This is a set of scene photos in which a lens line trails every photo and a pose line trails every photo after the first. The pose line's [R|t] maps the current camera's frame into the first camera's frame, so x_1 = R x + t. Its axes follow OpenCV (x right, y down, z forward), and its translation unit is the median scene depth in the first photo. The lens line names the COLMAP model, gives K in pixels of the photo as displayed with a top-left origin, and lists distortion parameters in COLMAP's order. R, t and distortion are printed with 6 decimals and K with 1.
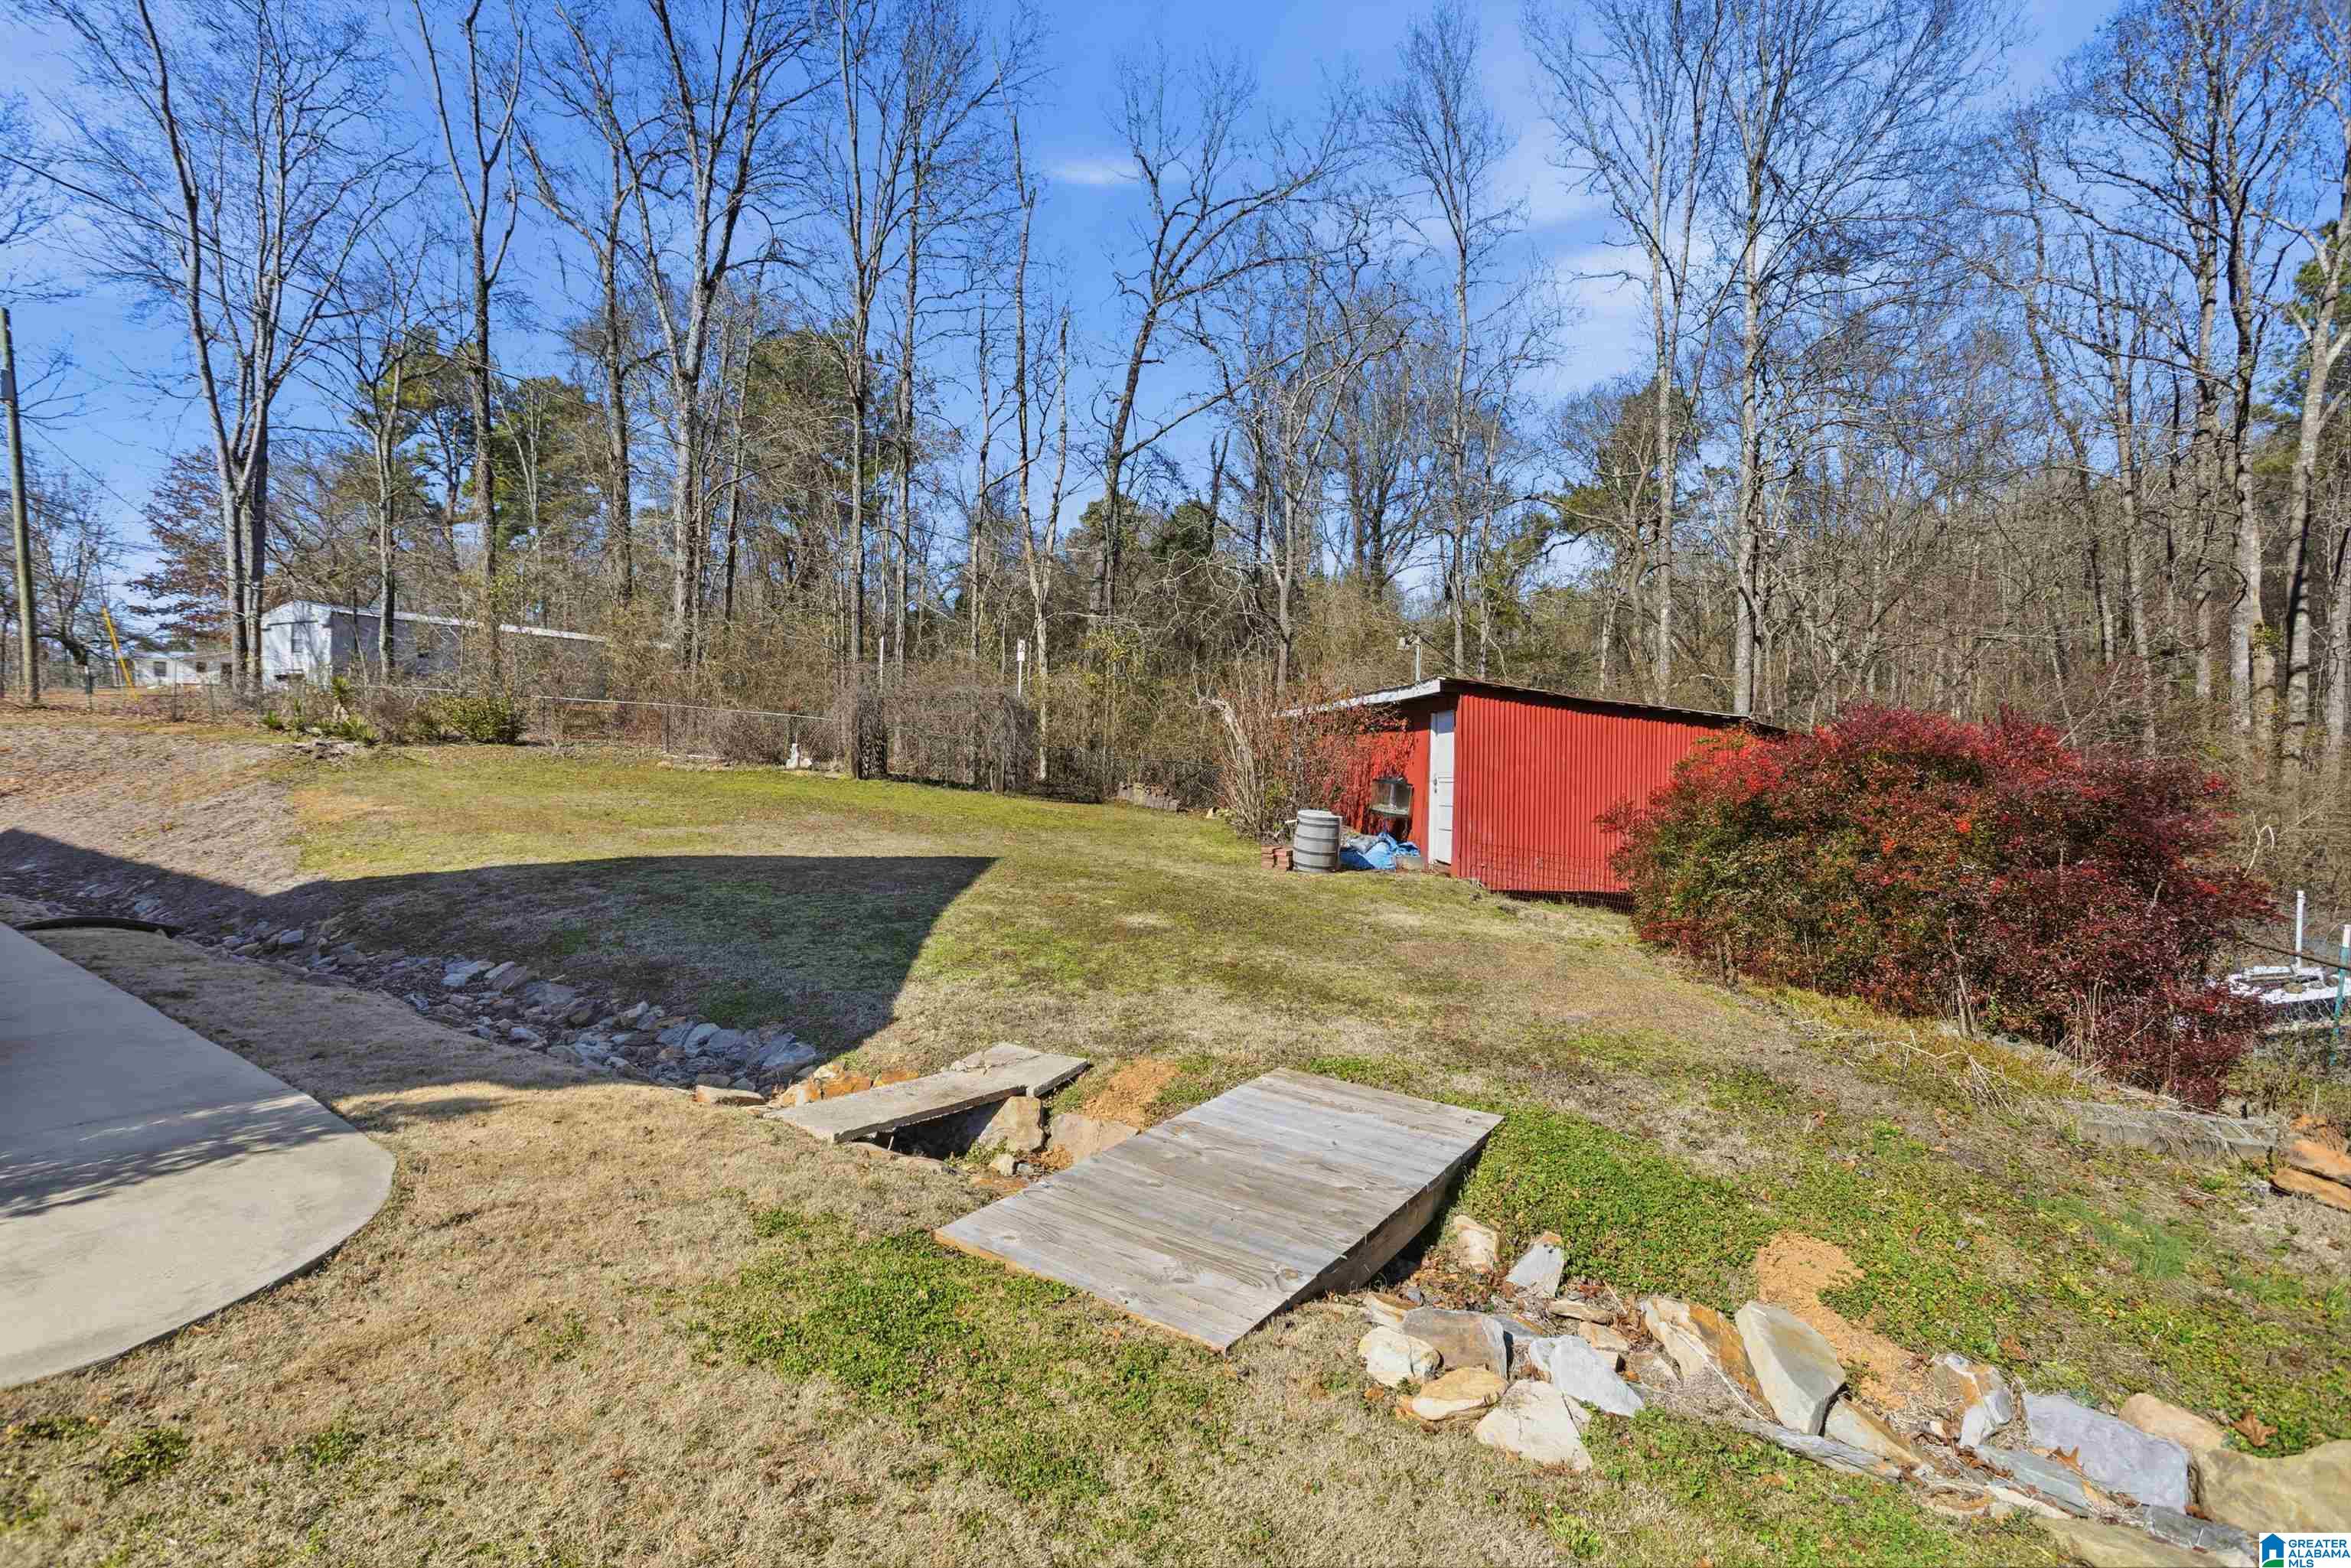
lens RADIAL K [[1116.4, 0, 1162.0], [0, 1116.4, 752.6], [0, 0, 1]] dist [-0.015156, 0.000635]
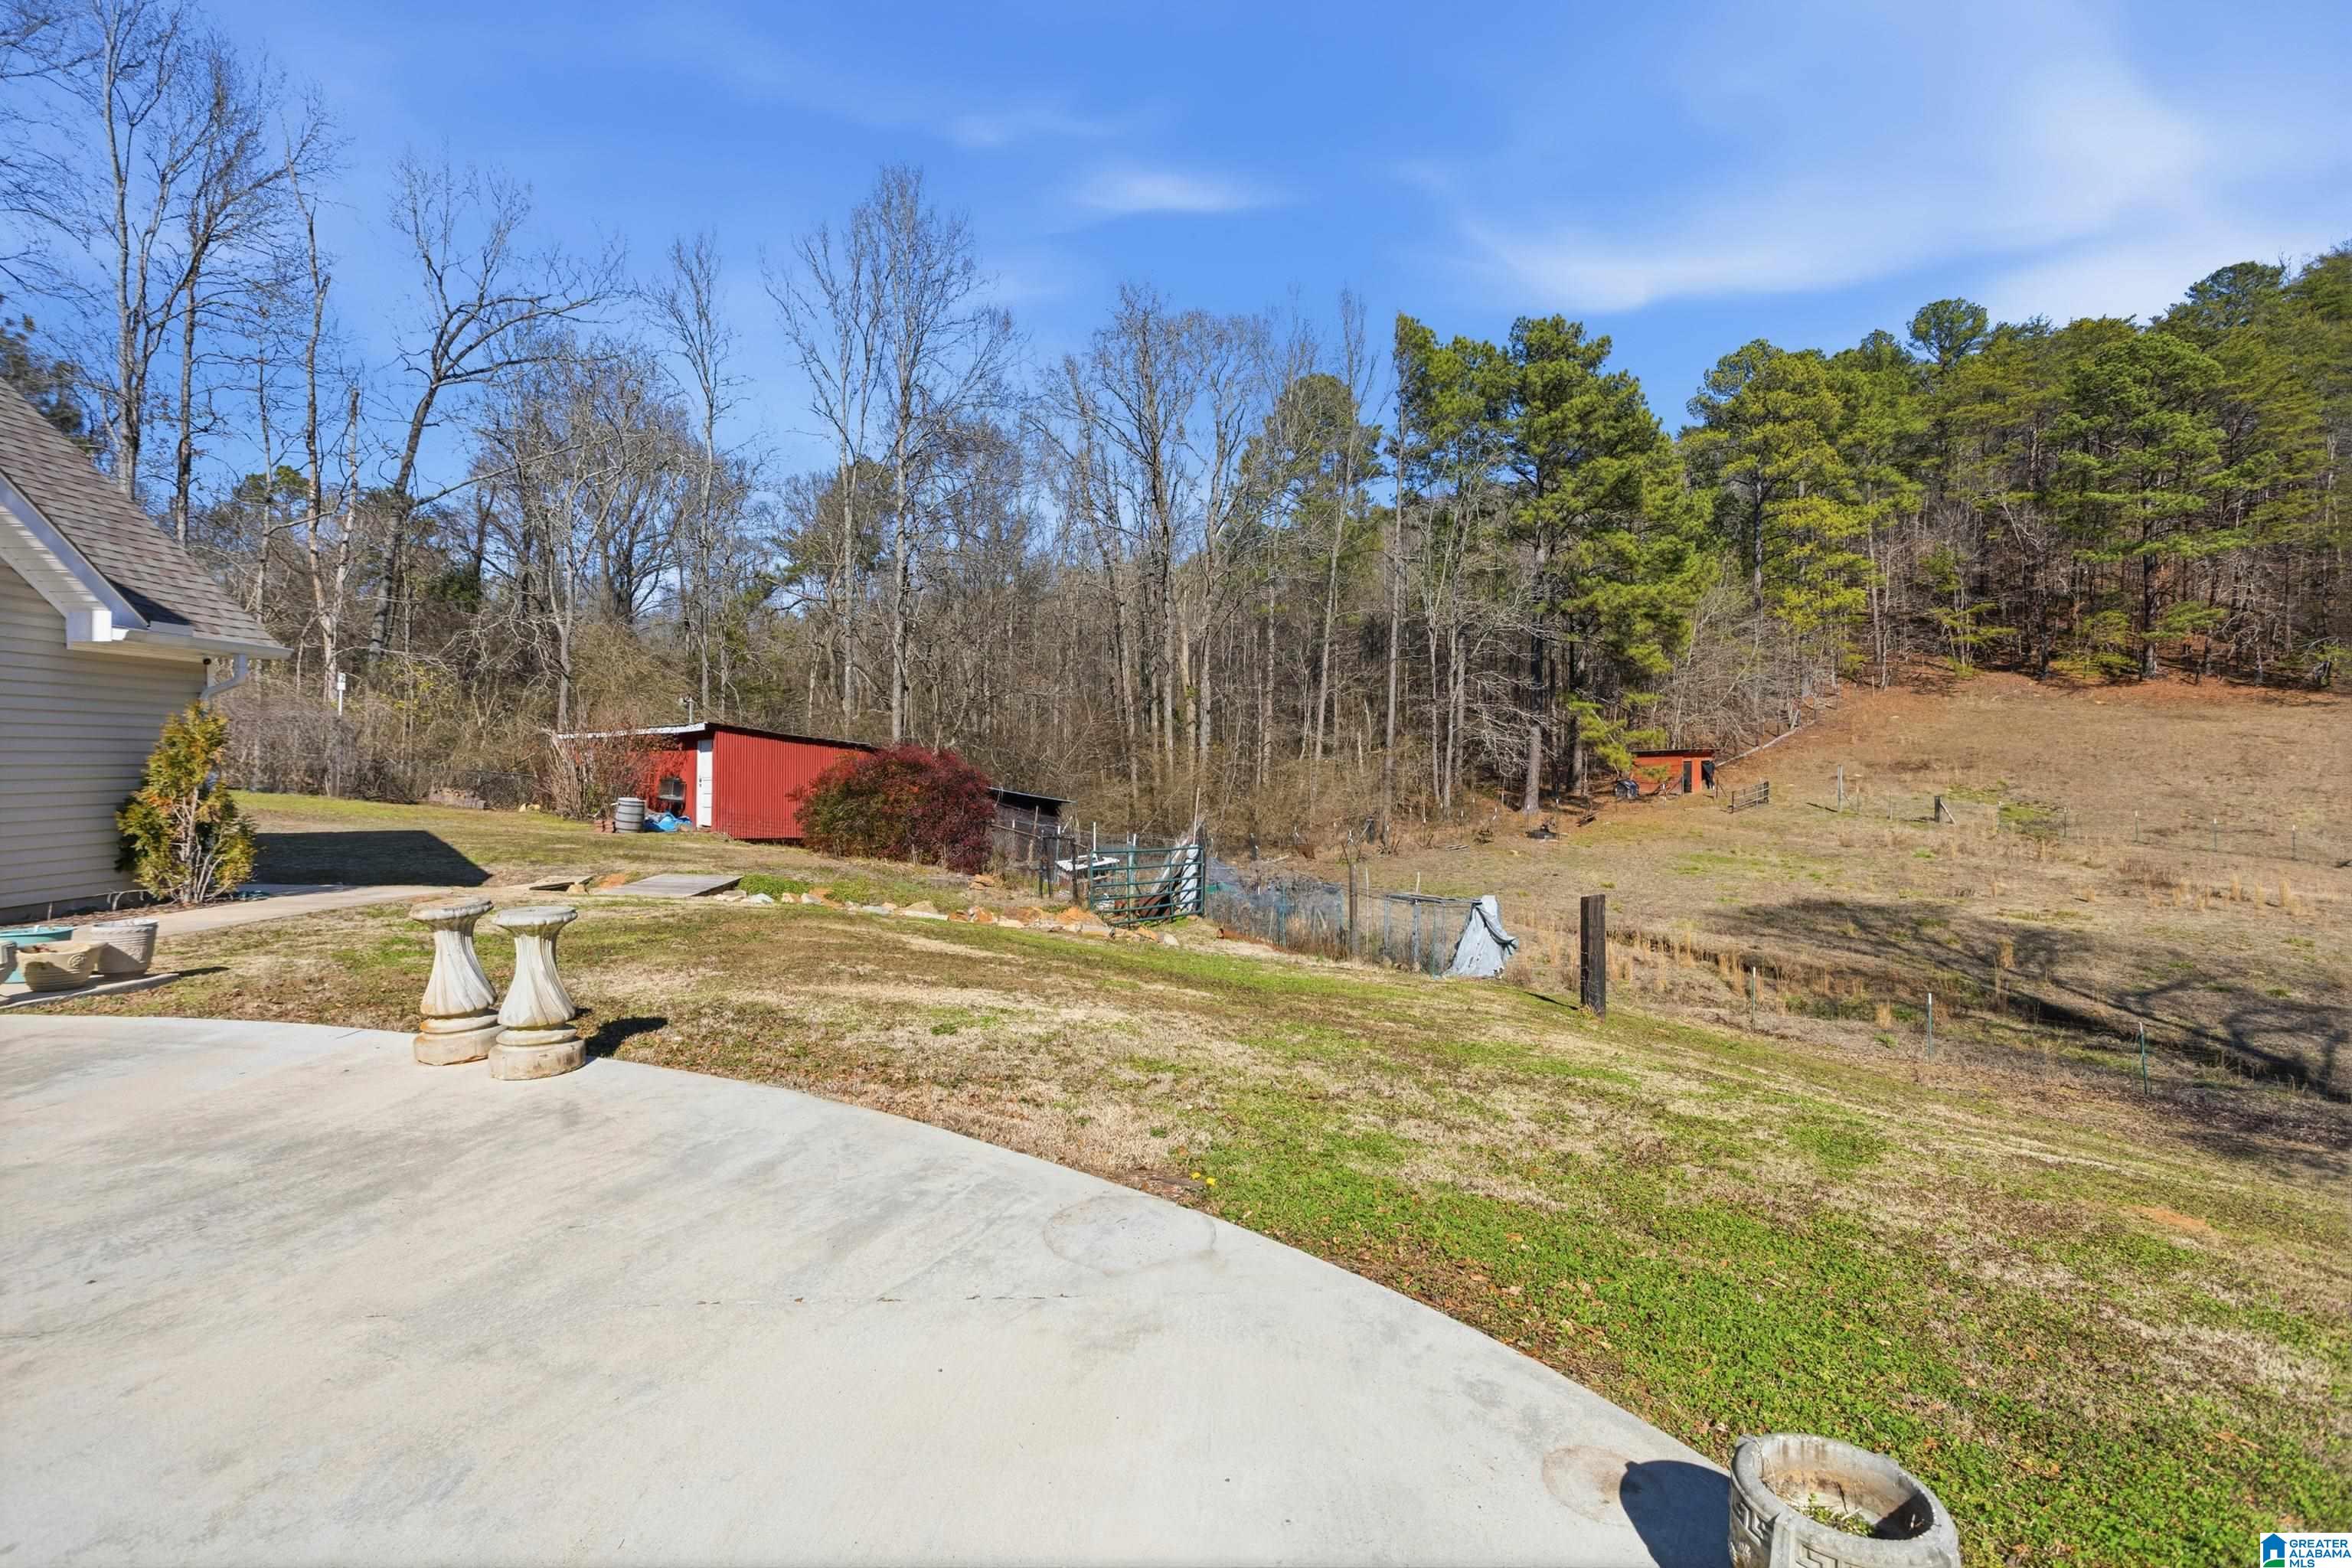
lens RADIAL K [[1116.9, 0, 1162.5], [0, 1116.9, 752.5], [0, 0, 1]] dist [-0.015156, 0.000635]
pose [[0.788294, -0.000404, 0.615299, -0.242550], [0.004387, 0.999978, -0.004963, -0.004679], [-0.615284, 0.006611, 0.788278, -0.769798]]
